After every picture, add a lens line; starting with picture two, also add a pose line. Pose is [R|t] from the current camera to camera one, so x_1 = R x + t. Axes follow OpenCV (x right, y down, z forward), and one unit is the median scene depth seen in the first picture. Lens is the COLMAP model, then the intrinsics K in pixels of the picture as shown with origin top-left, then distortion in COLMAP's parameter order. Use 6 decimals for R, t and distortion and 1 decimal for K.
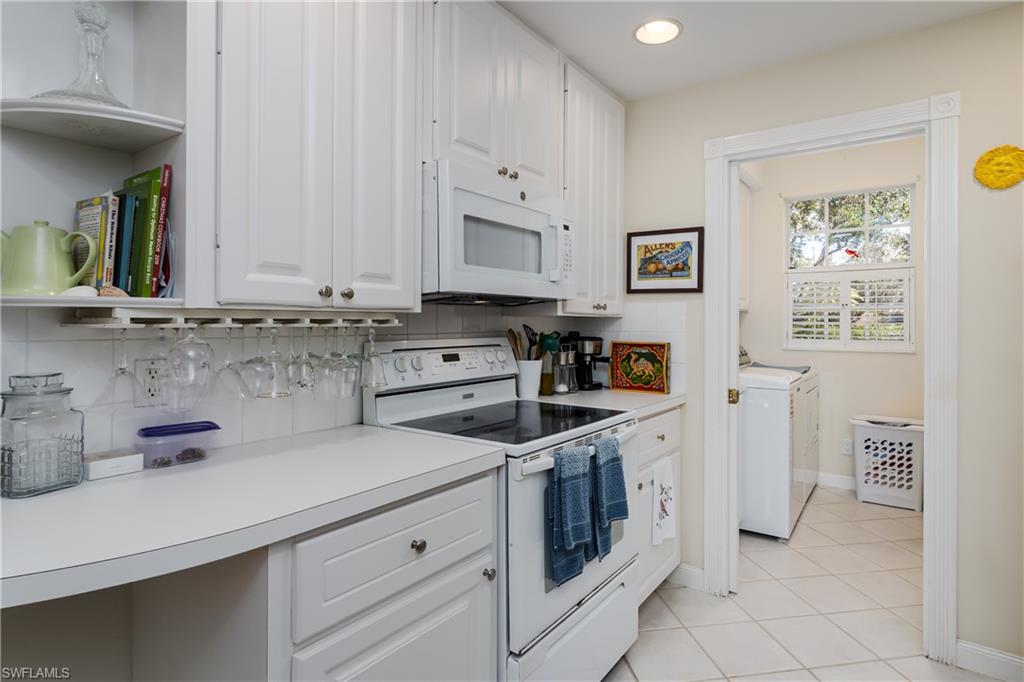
lens RADIAL K [[502.0, 0, 519.9], [0, 502.0, 319.4], [0, 0, 1]] dist [-0.004991, -0.000393]
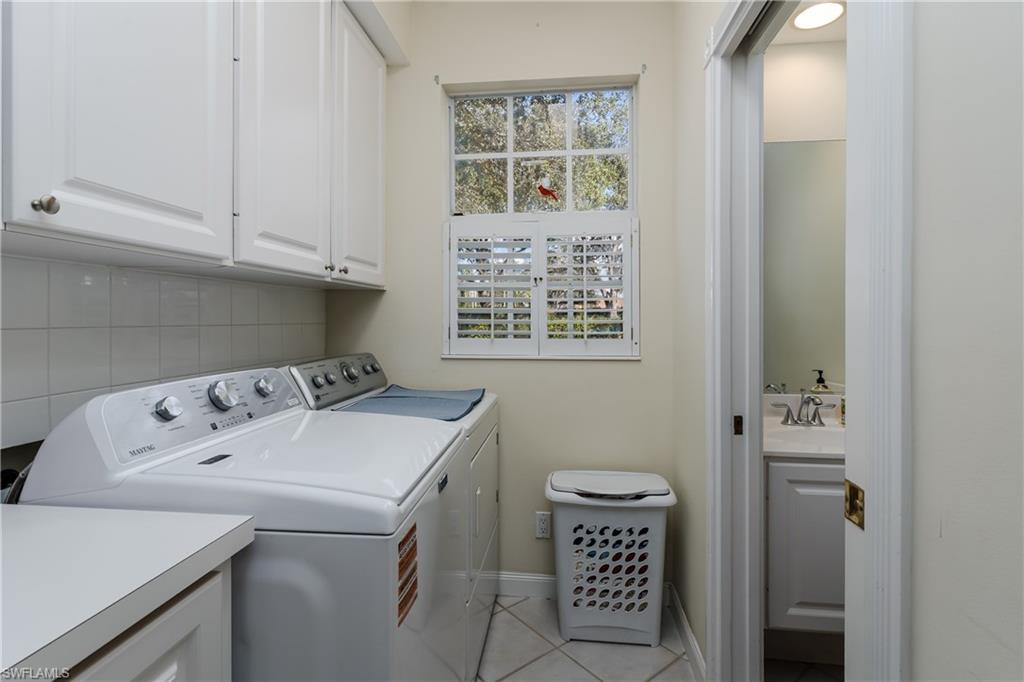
lens RADIAL K [[502.0, 0, 519.9], [0, 502.0, 319.4], [0, 0, 1]] dist [-0.004991, -0.000393]
pose [[0.846142, -0.008922, 0.532882, 0.370956], [0.007861, 0.999960, 0.004260, 0.019641], [-0.532899, 0.000585, 0.846179, 0.598047]]
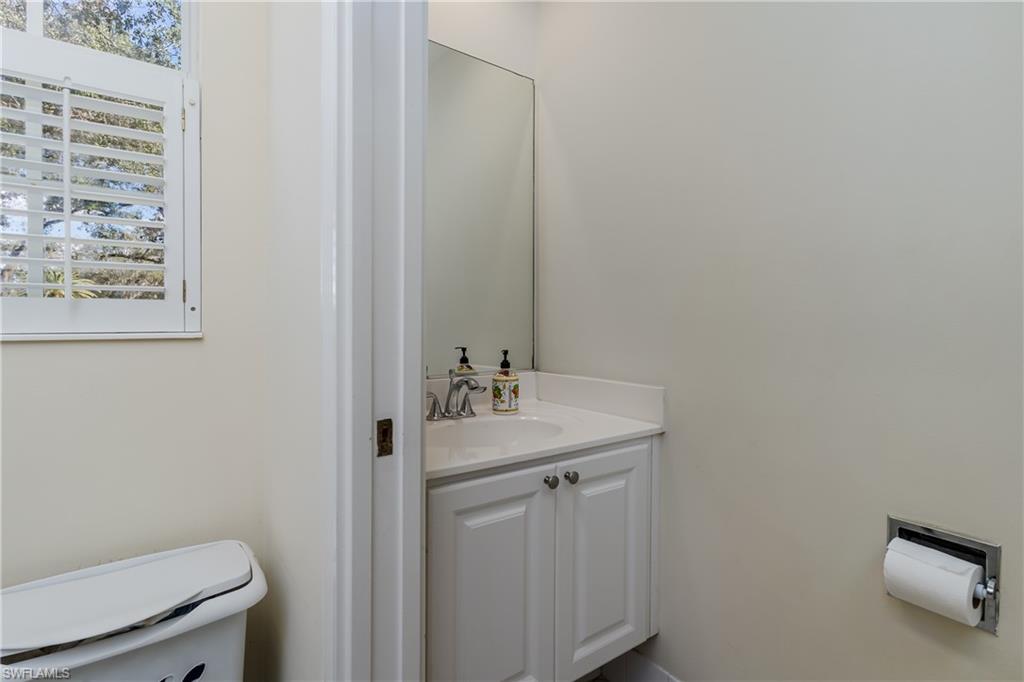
lens RADIAL K [[502.0, 0, 519.9], [0, 502.0, 319.4], [0, 0, 1]] dist [-0.004991, -0.000393]
pose [[0.272560, -0.006722, 0.962115, 0.554335], [0.003691, 0.999976, 0.005941, 0.058953], [-0.962132, 0.001932, 0.272578, 0.738997]]
